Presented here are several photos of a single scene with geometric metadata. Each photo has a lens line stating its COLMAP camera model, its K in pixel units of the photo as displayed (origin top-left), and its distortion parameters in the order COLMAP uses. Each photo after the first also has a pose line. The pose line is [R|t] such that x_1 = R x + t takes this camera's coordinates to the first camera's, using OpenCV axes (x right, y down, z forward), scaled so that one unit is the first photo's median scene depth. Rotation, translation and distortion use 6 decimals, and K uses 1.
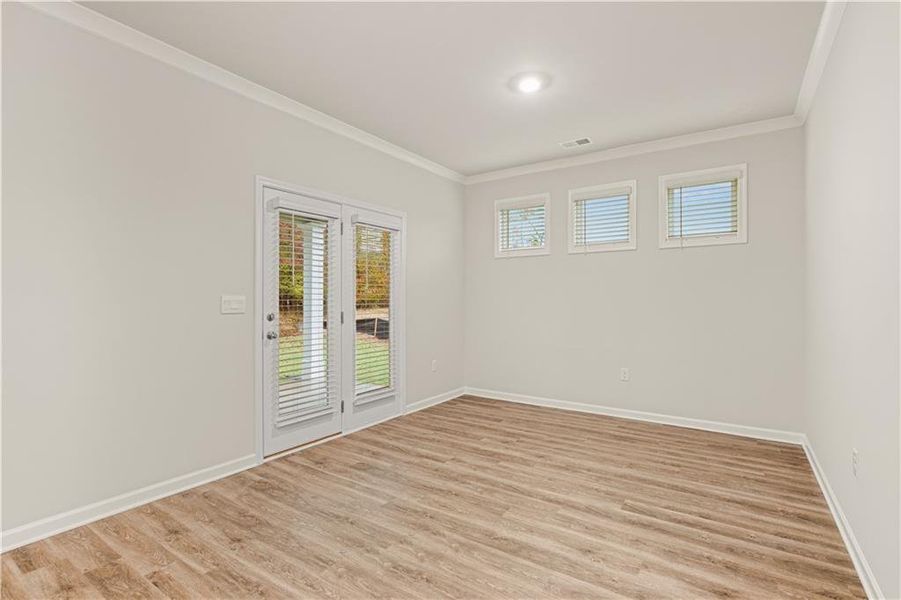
lens RADIAL K [[430.9, 0, 450.5], [0, 430.9, 300.0], [0, 0, 1]] dist [-0.002875, -0.000521]
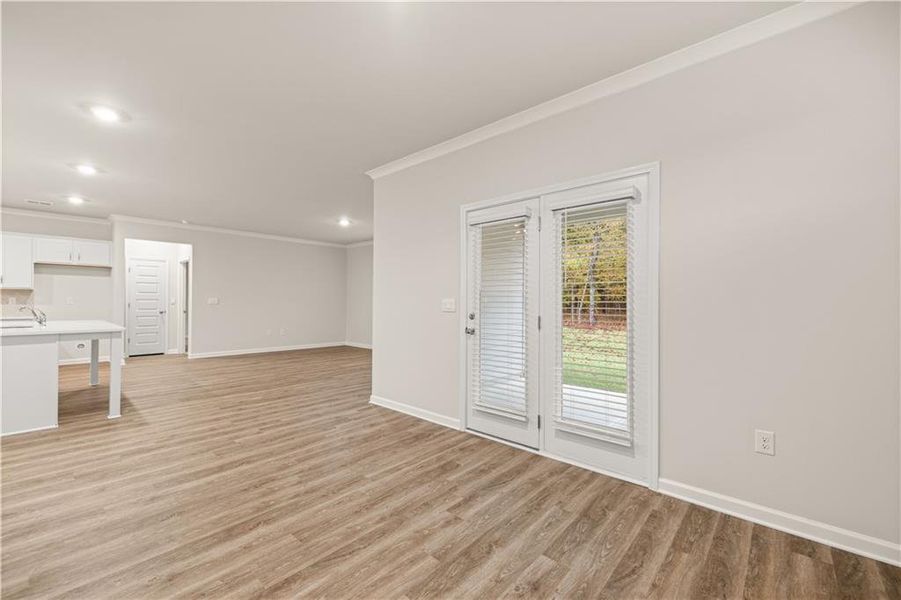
lens RADIAL K [[378.4, 0, 445.4], [0, 378.4, 301.6], [0, 0, 1]] dist [-0.000530, -0.000011]
pose [[-0.151892, -0.001083, -0.988397, 0.680372], [-0.008286, 0.999966, 0.000178, -0.001430], [0.988362, 0.008216, -0.151896, 1.126457]]
